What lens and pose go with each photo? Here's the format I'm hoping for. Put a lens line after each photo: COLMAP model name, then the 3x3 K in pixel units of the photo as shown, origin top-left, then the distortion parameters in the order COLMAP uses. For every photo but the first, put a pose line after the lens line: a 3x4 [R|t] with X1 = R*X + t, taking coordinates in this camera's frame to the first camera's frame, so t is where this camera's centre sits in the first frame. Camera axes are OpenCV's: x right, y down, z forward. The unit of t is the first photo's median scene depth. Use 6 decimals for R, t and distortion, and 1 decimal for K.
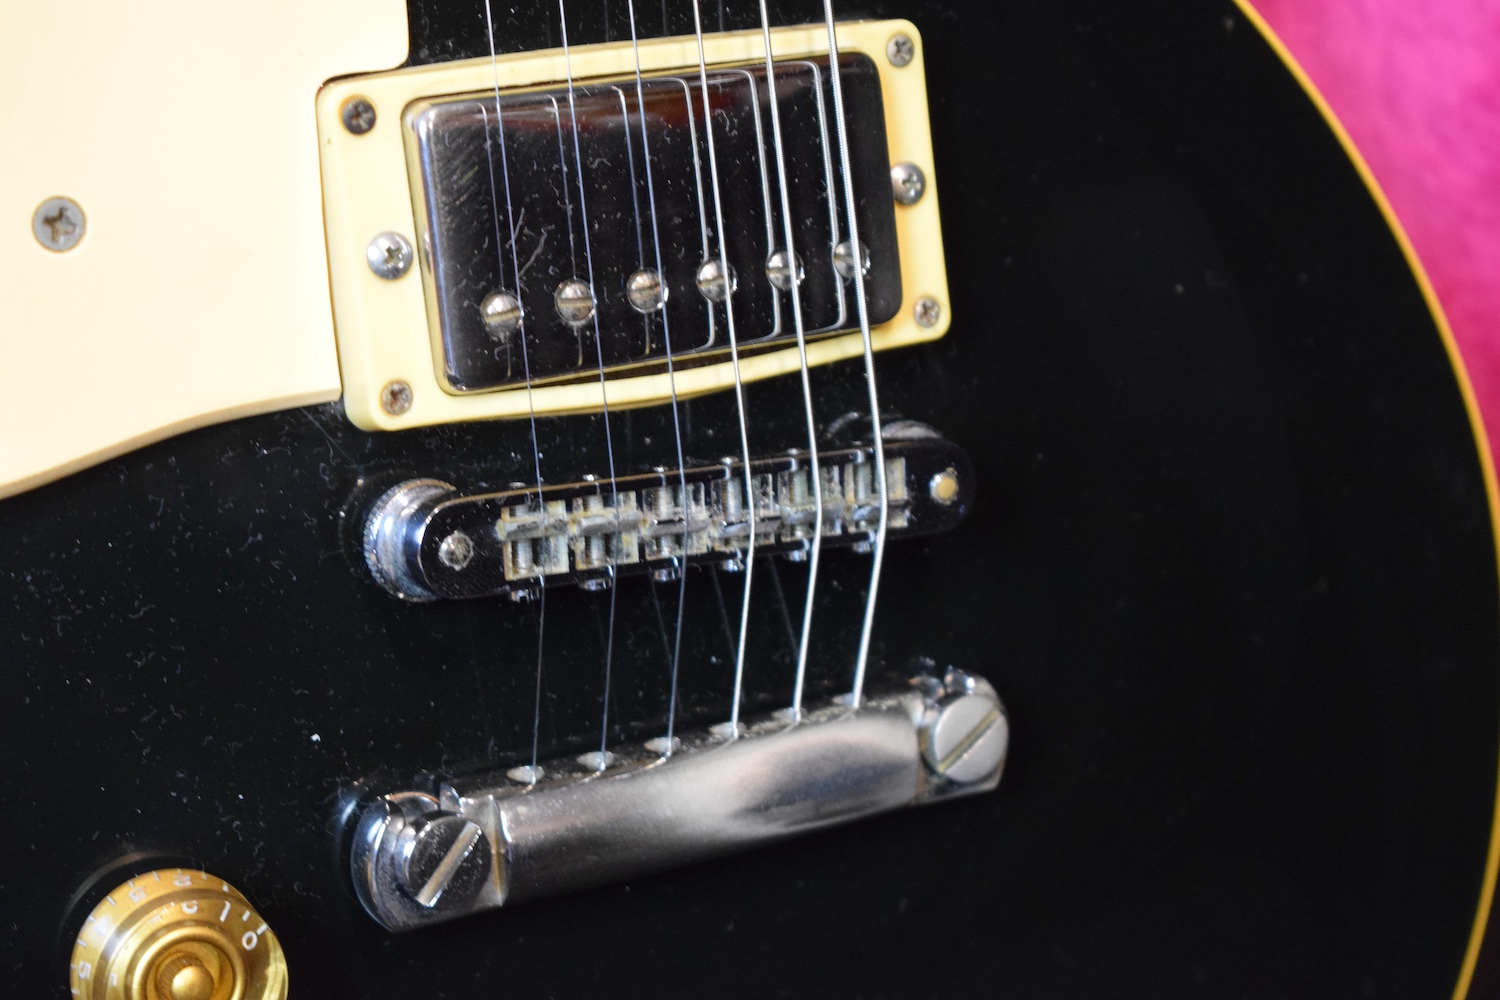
lens RADIAL K [[3344.0, 0, 750.0], [0, 3344.0, 500.0], [0, 0, 1]] dist [0.078785, -0.278464]
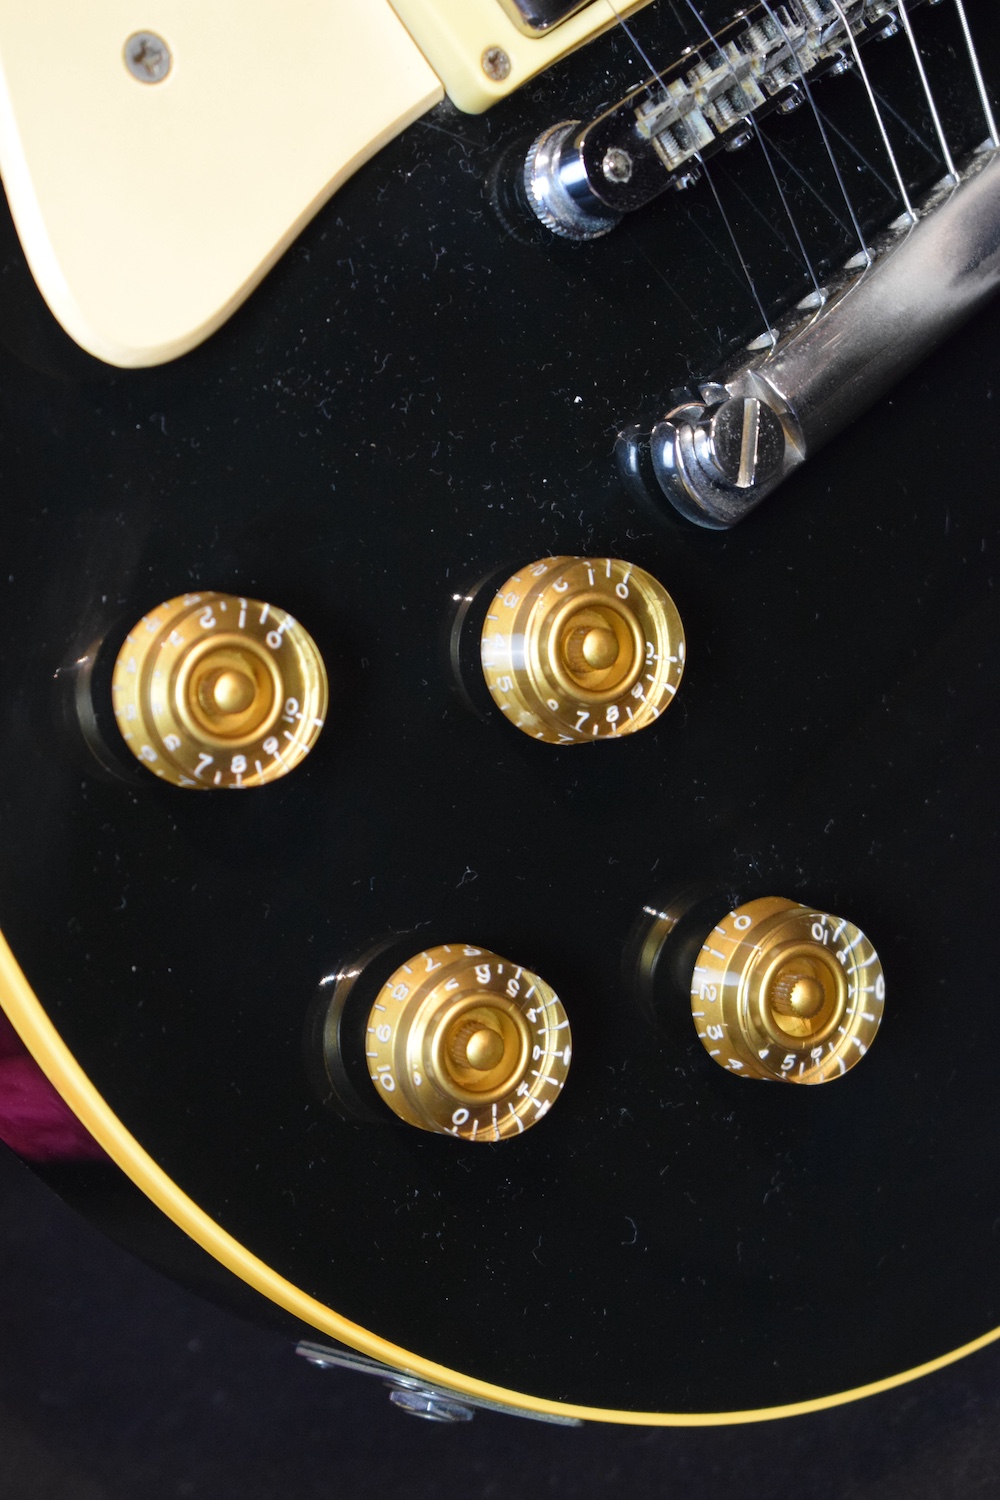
lens RADIAL K [[3344.0, 0, 500.0], [0, 3344.0, 750.0], [0, 0, 1]] dist [0.078785, -0.278464]
pose [[0.874061, -0.483394, -0.048461, -0.152627], [0.485817, 0.869653, 0.087673, 0.062339], [-0.000237, -0.100174, 0.994970, -0.055150]]
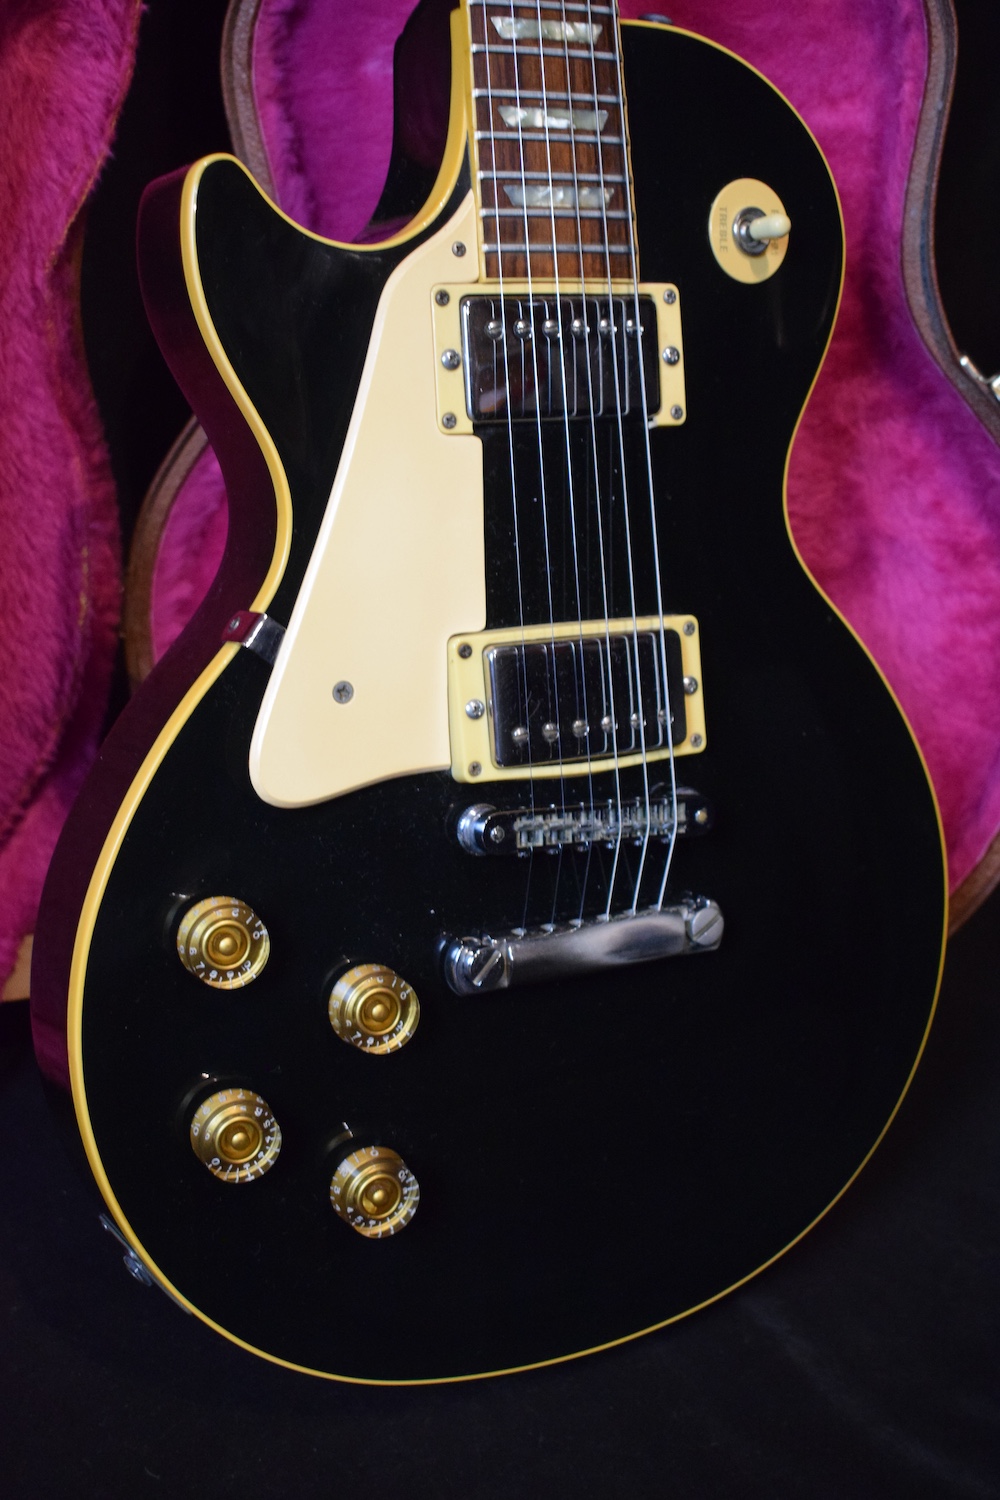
lens RADIAL K [[1955.6, 0, 500.0], [0, 1955.6, 750.0], [0, 0, 1]] dist [-0.040199, 0.015897]
pose [[0.999089, 0.038306, -0.018832, -0.060423], [-0.039040, 0.998426, -0.040275, 0.010857], [0.017259, 0.040974, 0.999011, -0.375666]]
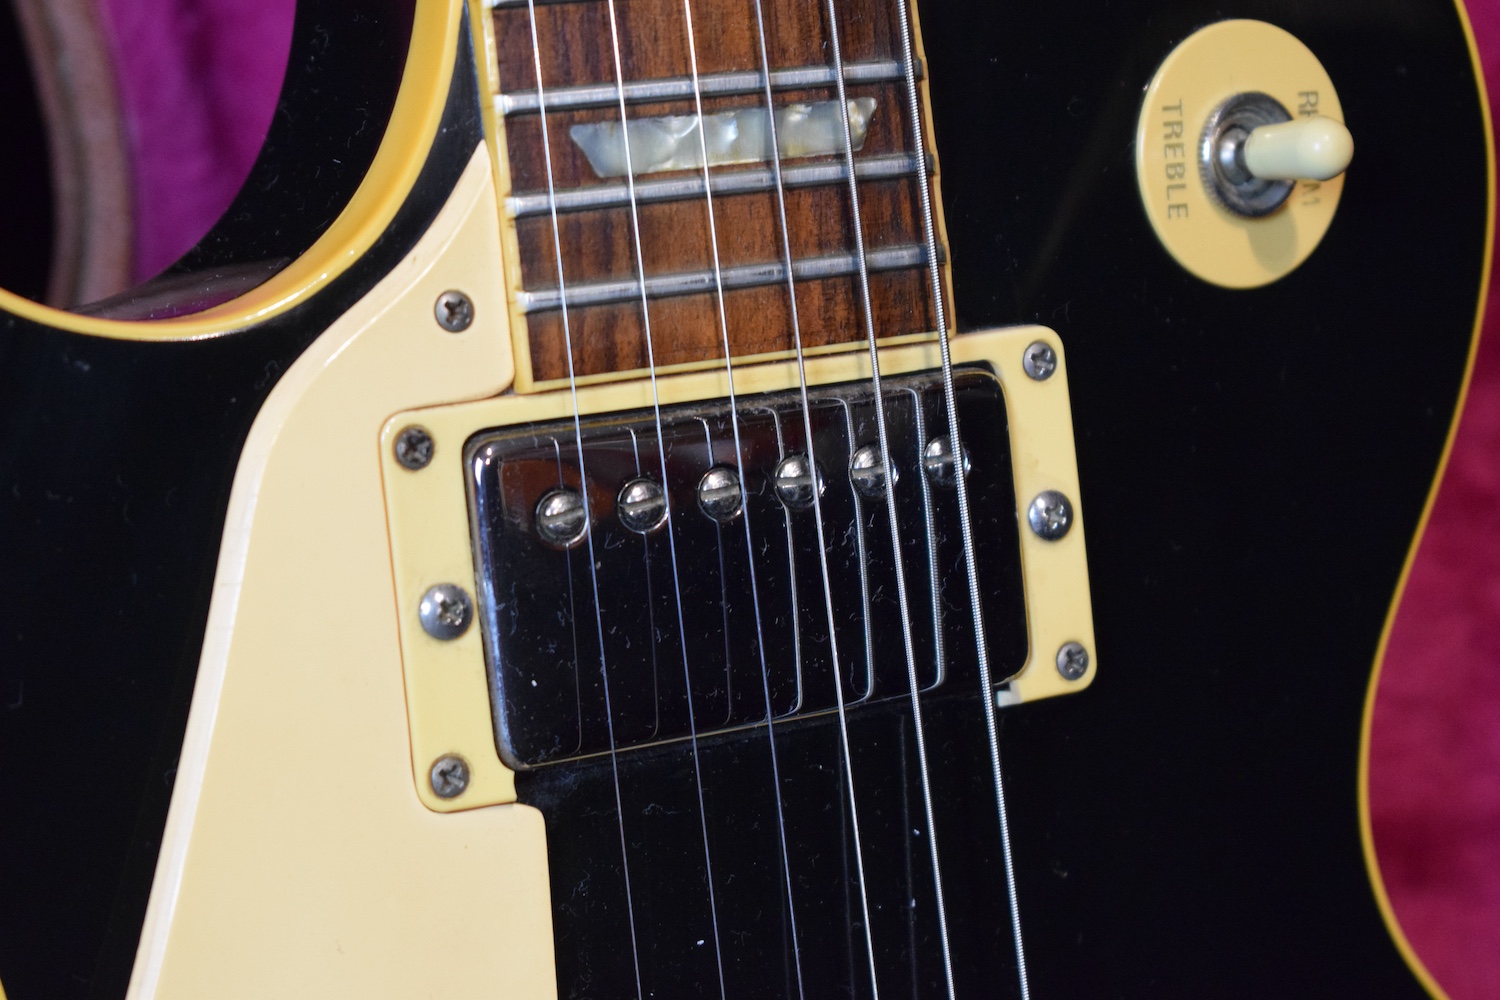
lens RADIAL K [[3344.0, 0, 750.0], [0, 3344.0, 500.0], [0, 0, 1]] dist [0.078785, -0.278464]
pose [[0.999034, -0.006905, -0.043393, -0.016868], [0.004164, 0.998009, -0.062936, -0.279841], [0.043741, 0.062695, 0.997074, 0.106464]]
